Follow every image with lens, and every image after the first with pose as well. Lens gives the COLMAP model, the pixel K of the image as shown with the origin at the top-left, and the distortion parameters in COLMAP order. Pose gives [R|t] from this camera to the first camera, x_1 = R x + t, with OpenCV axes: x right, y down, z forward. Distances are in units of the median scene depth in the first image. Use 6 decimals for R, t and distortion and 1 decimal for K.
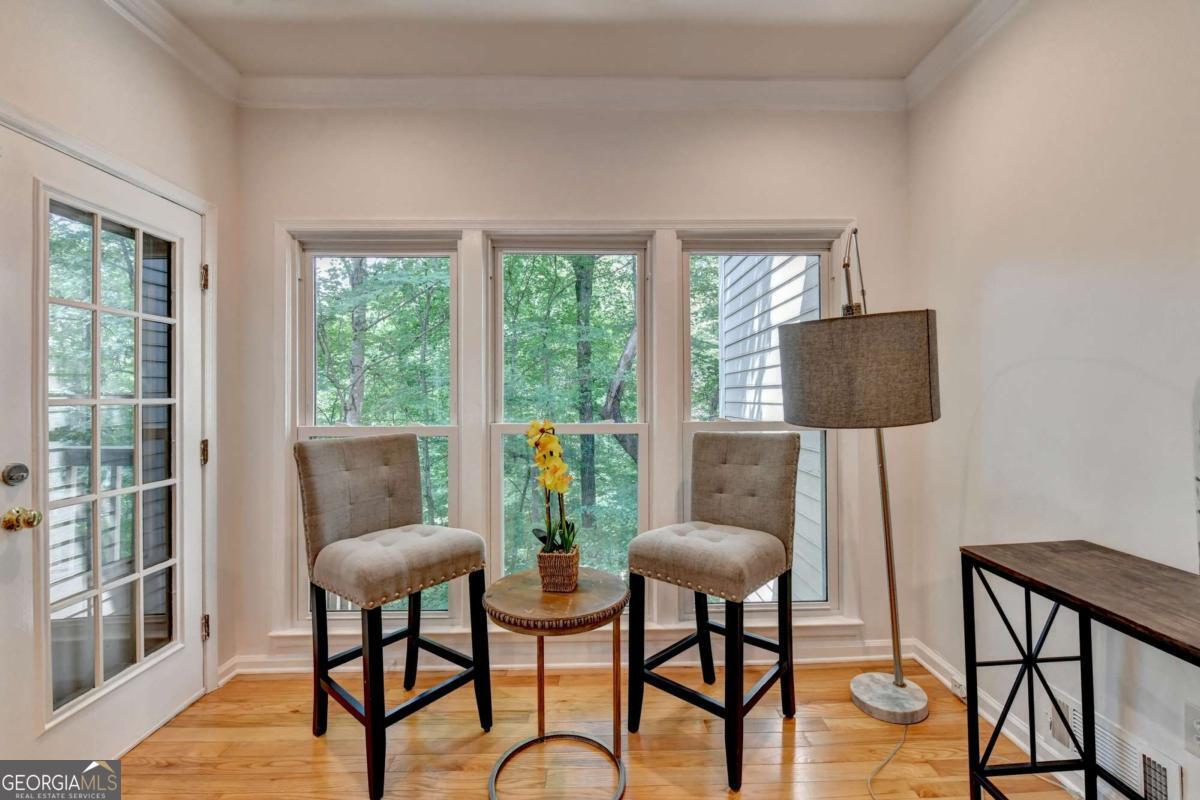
lens RADIAL K [[504.7, 0, 607.0], [0, 504.7, 396.6], [0, 0, 1]] dist [-0.003984, -0.000809]
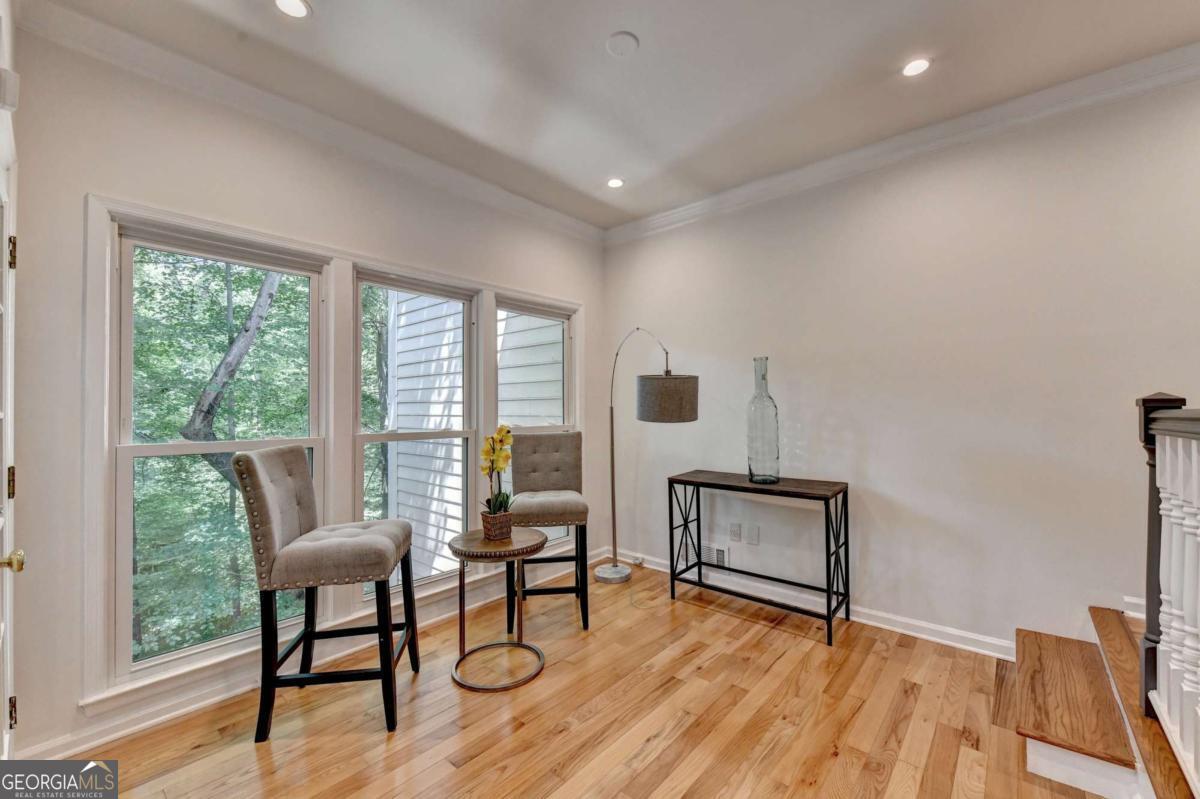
lens RADIAL K [[486.4, 0, 596.2], [0, 486.4, 411.9], [0, 0, 1]] dist [-0.003047, -0.000272]
pose [[0.674758, -0.003519, 0.738030, -0.722475], [0.001521, 0.999993, 0.003378, 0.001475], [-0.738037, -0.001157, 0.674759, -0.139198]]
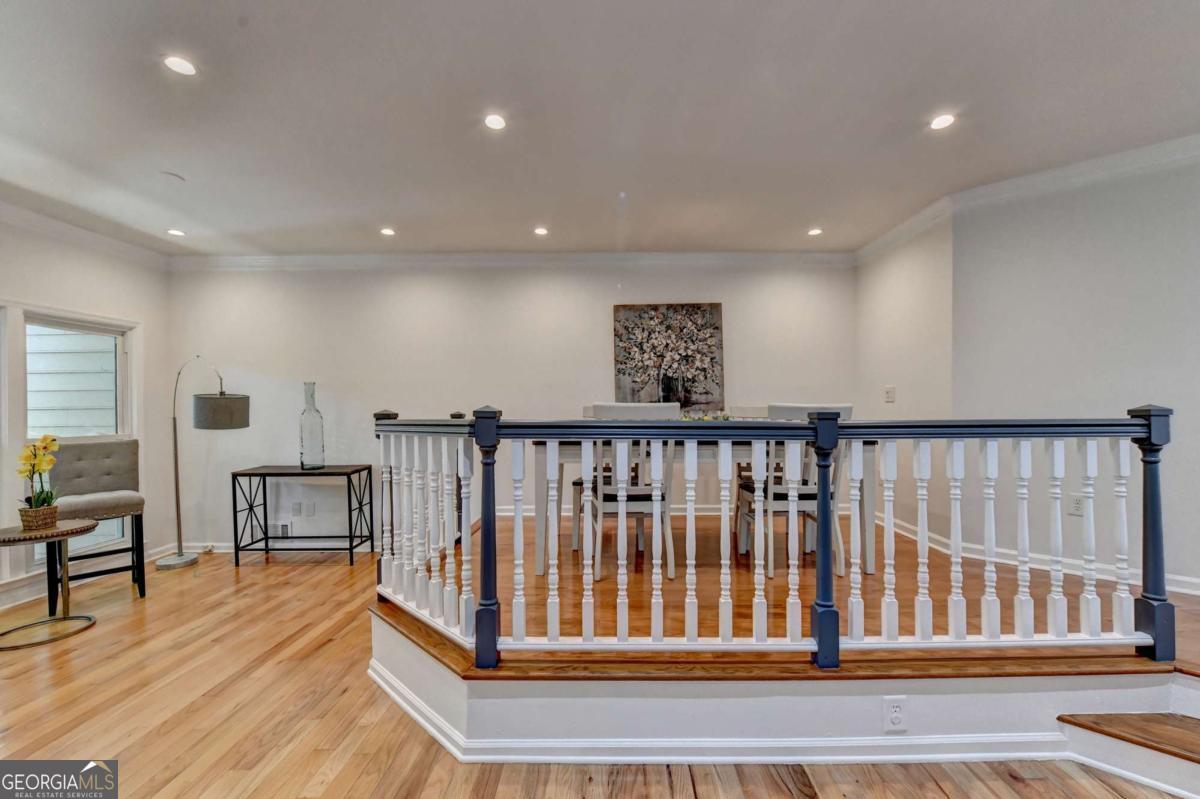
lens RADIAL K [[504.7, 0, 625.8], [0, 504.7, 411.4], [0, 0, 1]] dist [-0.003984, -0.000809]
pose [[0.018356, 0.000292, 0.999831, -1.384496], [0.006684, 0.999978, -0.000415, -0.018422], [-0.999809, 0.006690, 0.018354, -0.842710]]
